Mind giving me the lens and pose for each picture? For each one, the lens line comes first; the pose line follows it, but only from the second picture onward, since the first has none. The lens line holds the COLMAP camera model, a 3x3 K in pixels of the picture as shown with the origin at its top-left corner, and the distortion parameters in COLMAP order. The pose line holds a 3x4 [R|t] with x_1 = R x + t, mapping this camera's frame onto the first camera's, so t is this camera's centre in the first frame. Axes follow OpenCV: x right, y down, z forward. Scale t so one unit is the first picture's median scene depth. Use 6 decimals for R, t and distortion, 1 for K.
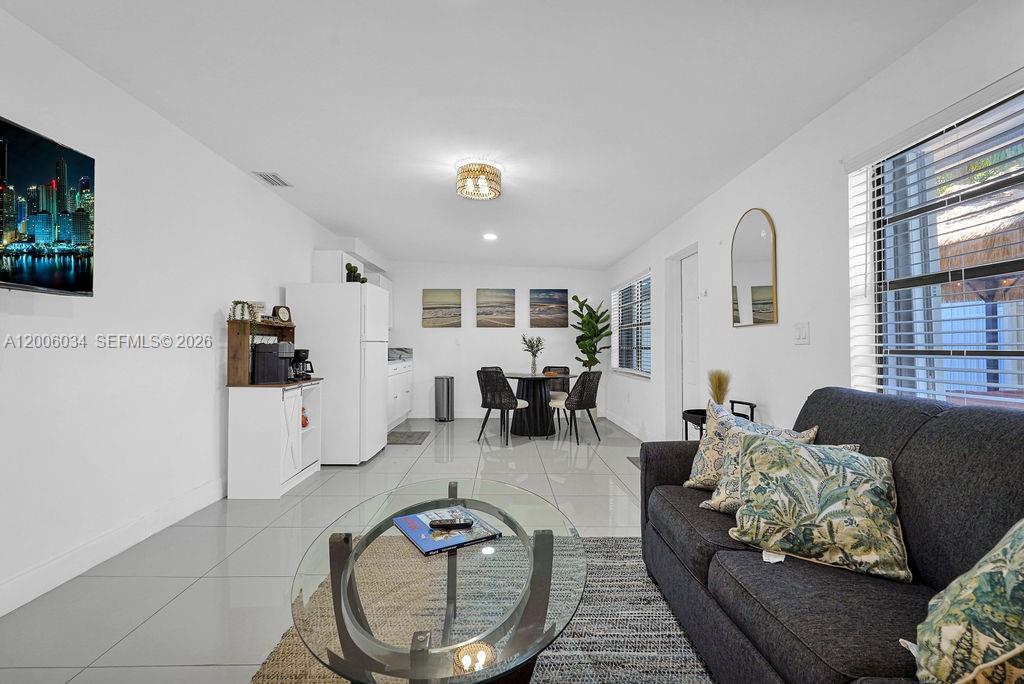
lens RADIAL K [[463.5, 0, 513.1], [0, 463.5, 343.8], [0, 0, 1]] dist [-0.019521, 0.009987]
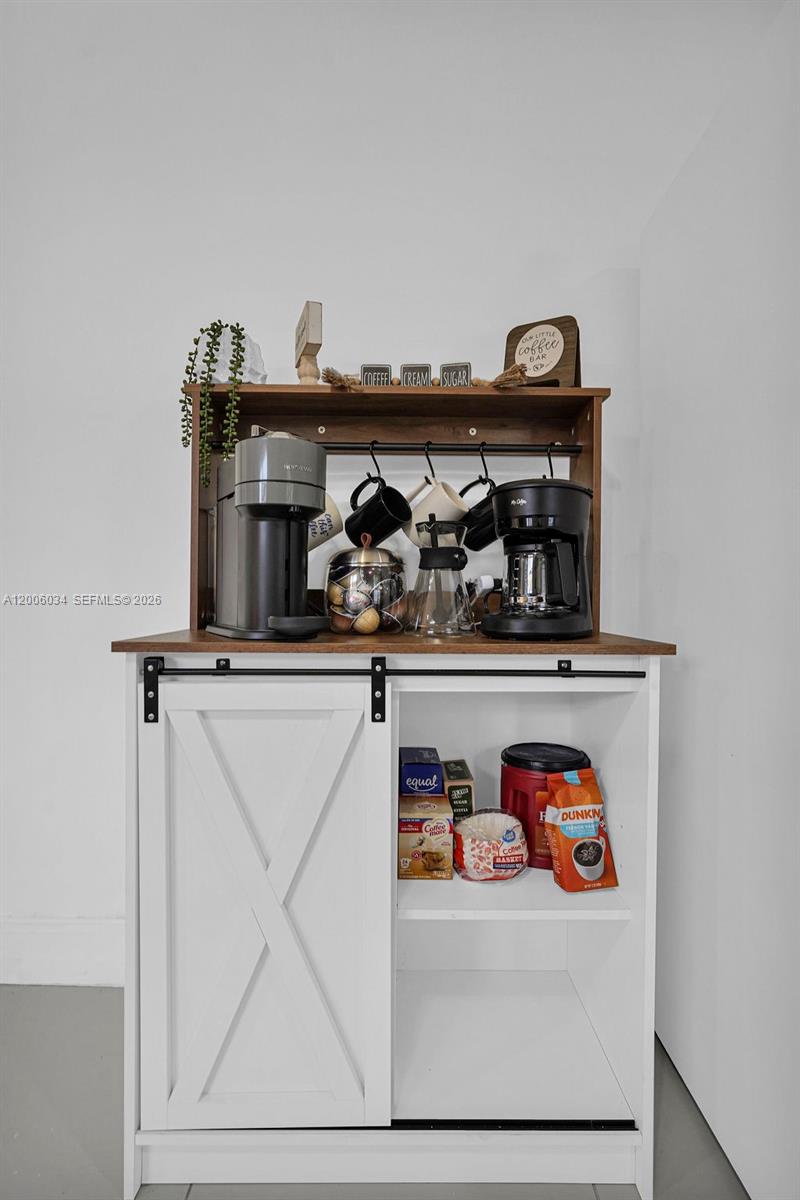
lens RADIAL K [[543.1, 0, 402.8], [0, 543.1, 597.9], [0, 0, 1]] dist [-0.019521, 0.009987]
pose [[-0.031122, -0.001747, -0.999514, -0.148569], [-0.000471, 0.999998, -0.001733, 0.038949], [0.999515, 0.000417, -0.031123, 0.616960]]
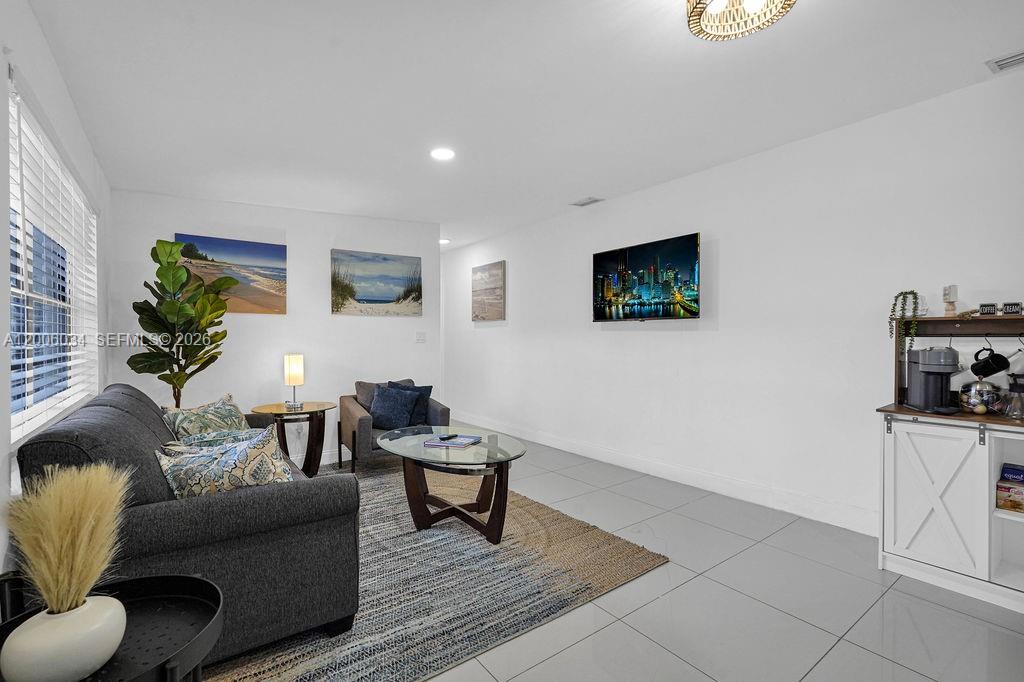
lens RADIAL K [[463.5, 0, 513.1], [0, 463.5, 342.8], [0, 0, 1]] dist [-0.019521, 0.009987]
pose [[-0.818426, 0.006690, -0.574572, 0.196121], [0.003685, 0.999973, 0.006395, -0.009877], [0.574600, 0.003117, -0.818429, 0.684819]]
